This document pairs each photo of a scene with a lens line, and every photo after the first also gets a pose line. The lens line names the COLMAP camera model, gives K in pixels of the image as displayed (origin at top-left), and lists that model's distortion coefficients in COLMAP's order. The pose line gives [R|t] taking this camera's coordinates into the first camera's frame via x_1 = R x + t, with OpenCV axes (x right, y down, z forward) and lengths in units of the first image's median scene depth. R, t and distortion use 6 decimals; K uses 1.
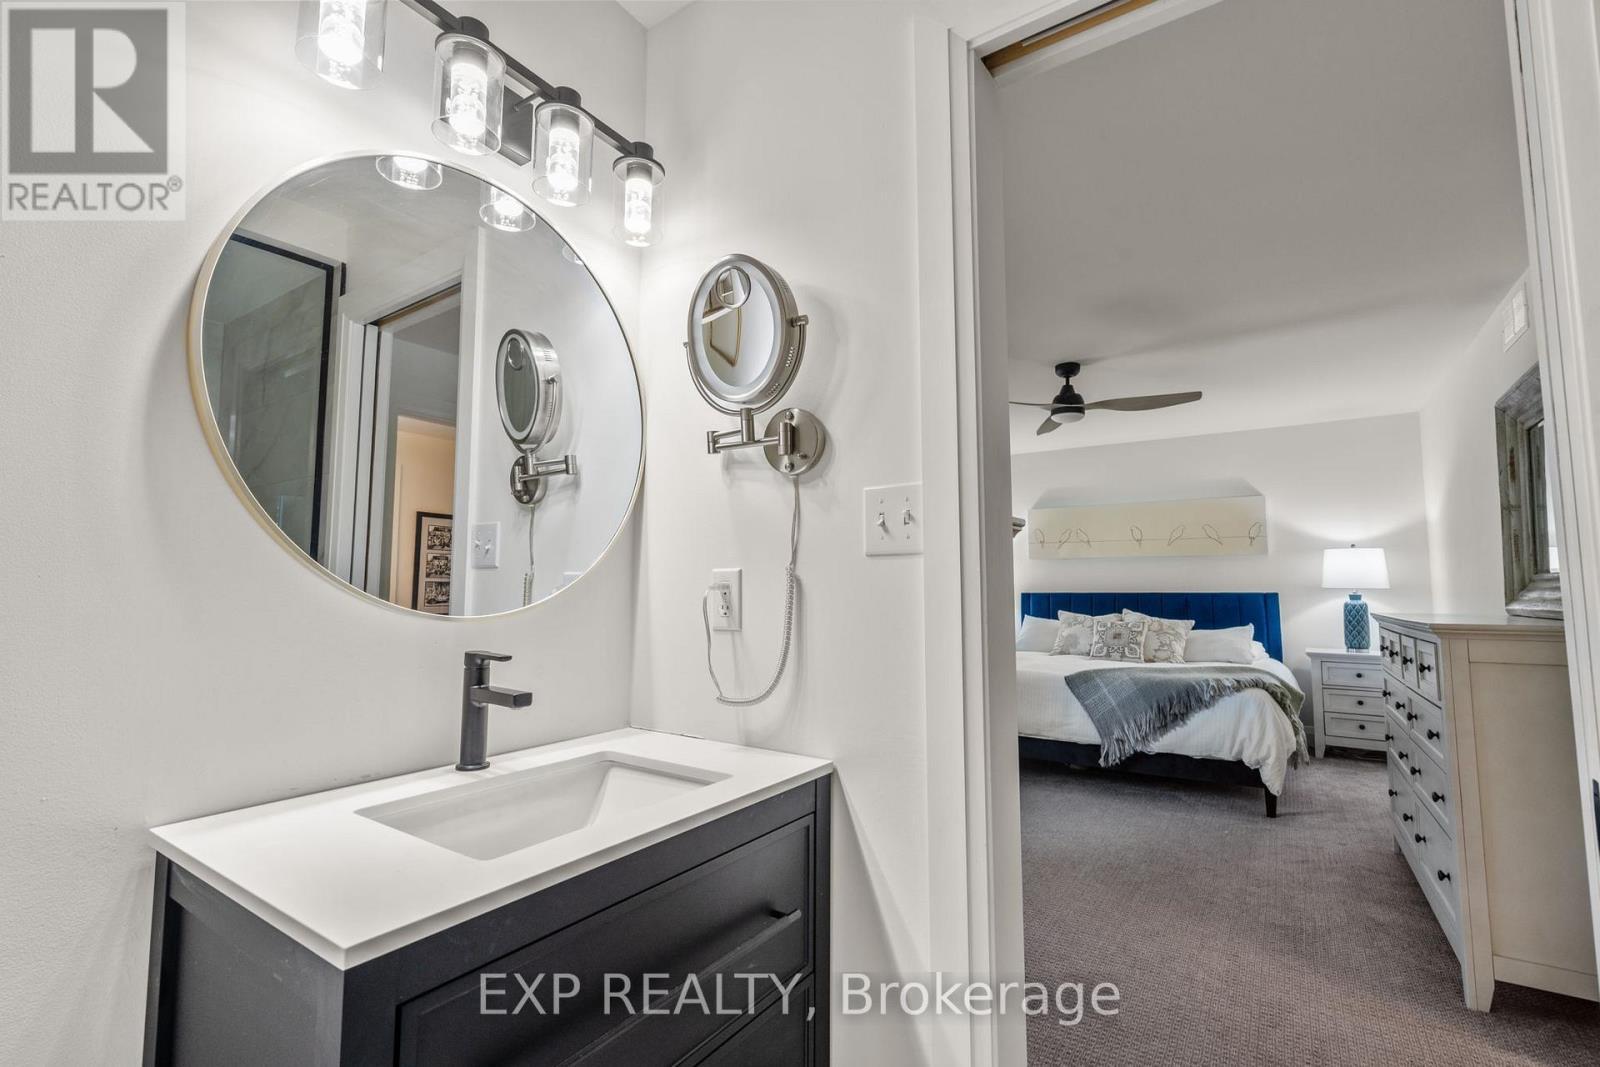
lens RADIAL K [[717.2, 0, 800.0], [0, 717.2, 533.5], [0, 0, 1]] dist [-0.029501, 0.008242]
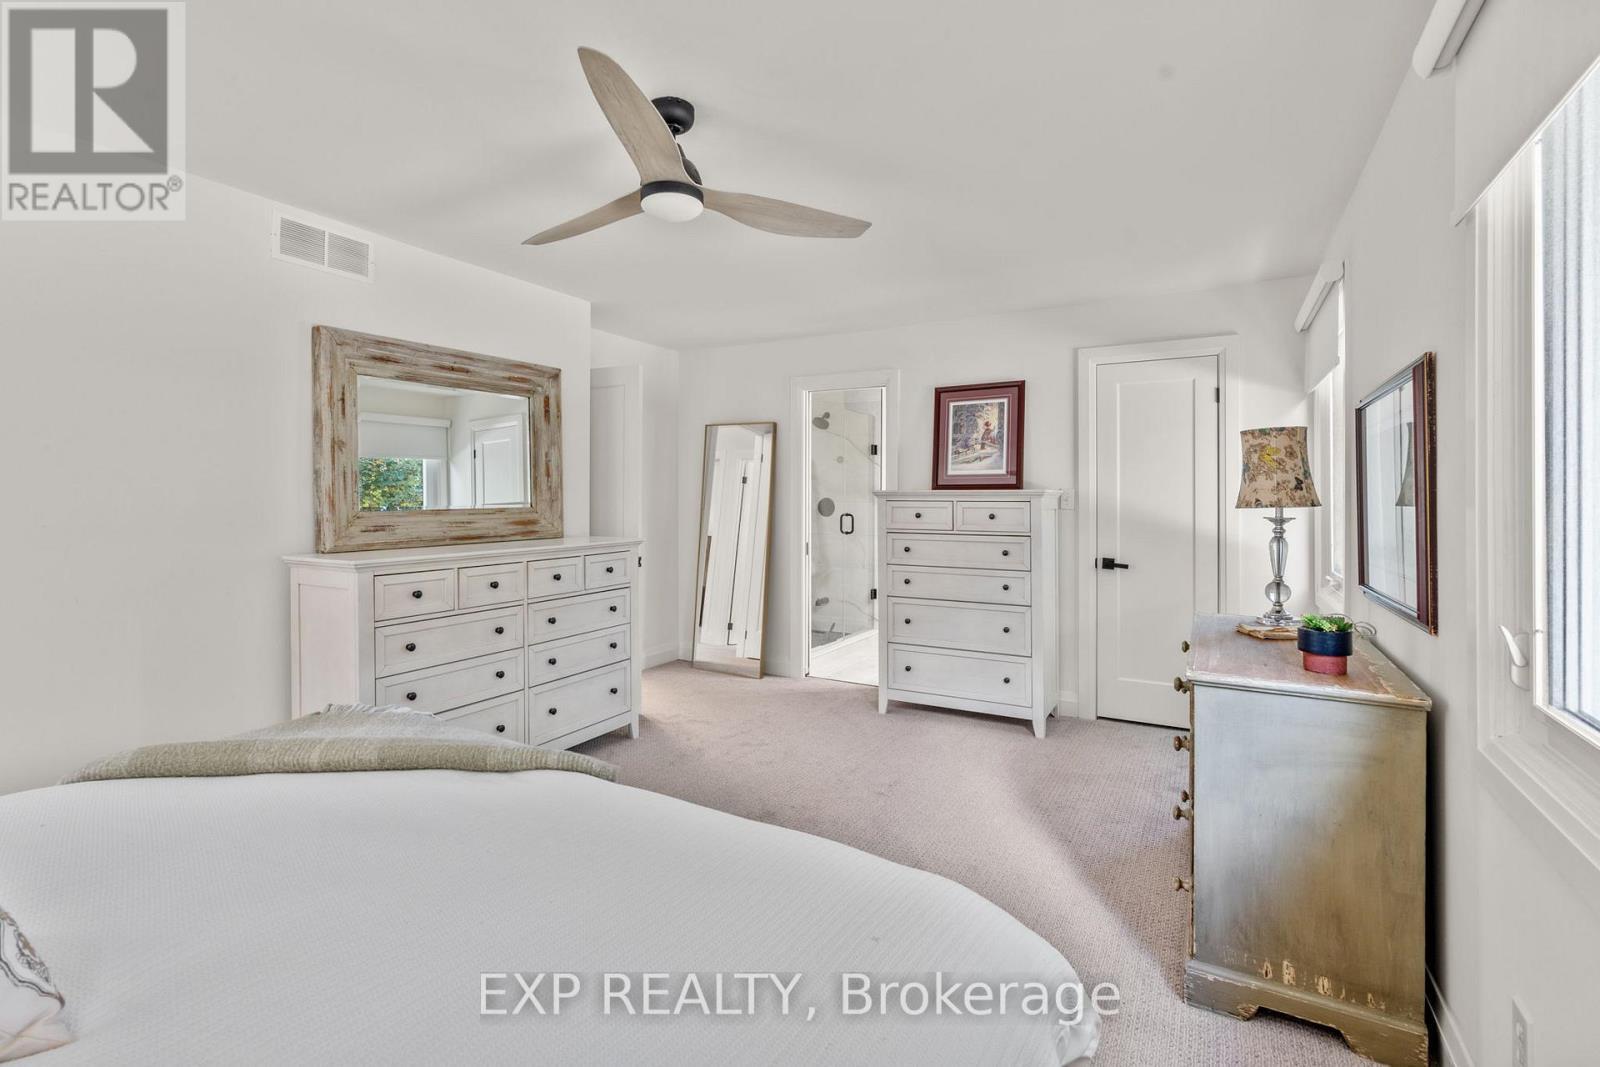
lens RADIAL K [[717.2, 0, 800.0], [0, 717.2, 533.5], [0, 0, 1]] dist [-0.029501, 0.008242]
pose [[-0.998557, 0.001484, -0.053687, 0.307116], [0.003236, 0.999464, -0.032563, 0.091058], [0.053610, -0.032689, -0.998027, 1.482412]]
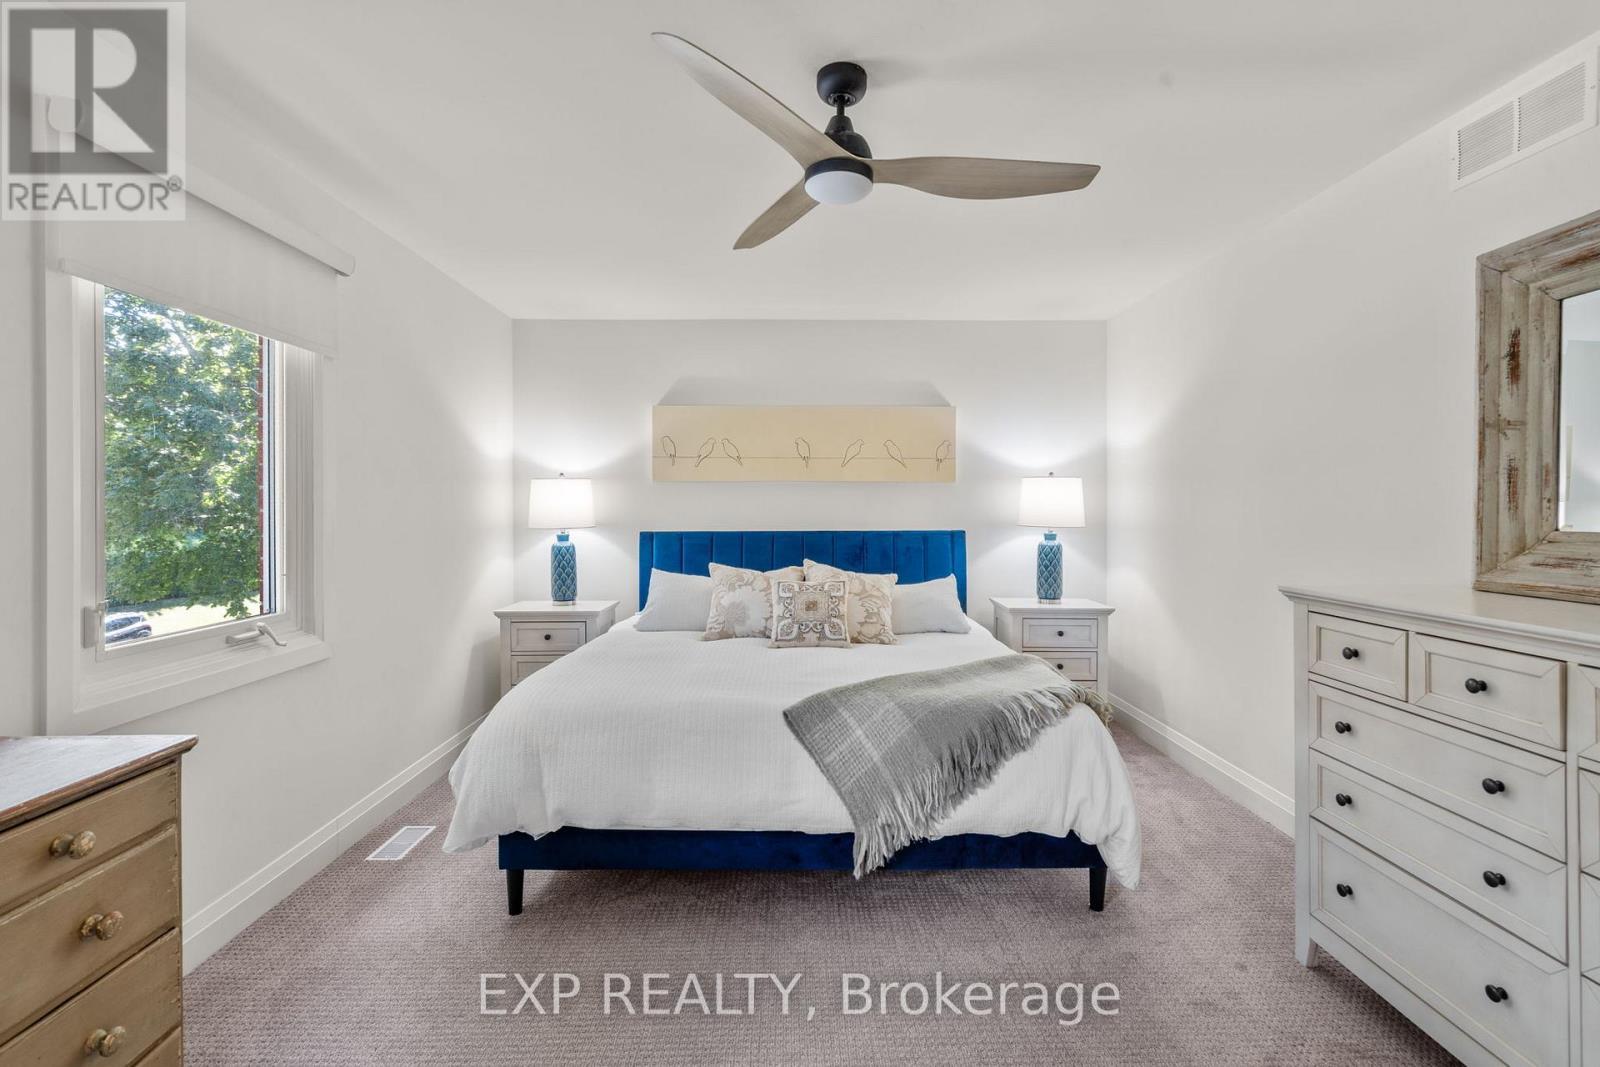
lens RADIAL K [[736.7, 0, 796.2], [0, 736.7, 510.5], [0, 0, 1]] dist [-0.011434, 0.009344]
pose [[0.827909, -0.004262, 0.560847, 0.078189], [-0.042575, 0.996608, 0.070422, 0.015471], [-0.559245, -0.082181, 0.824919, 0.585720]]
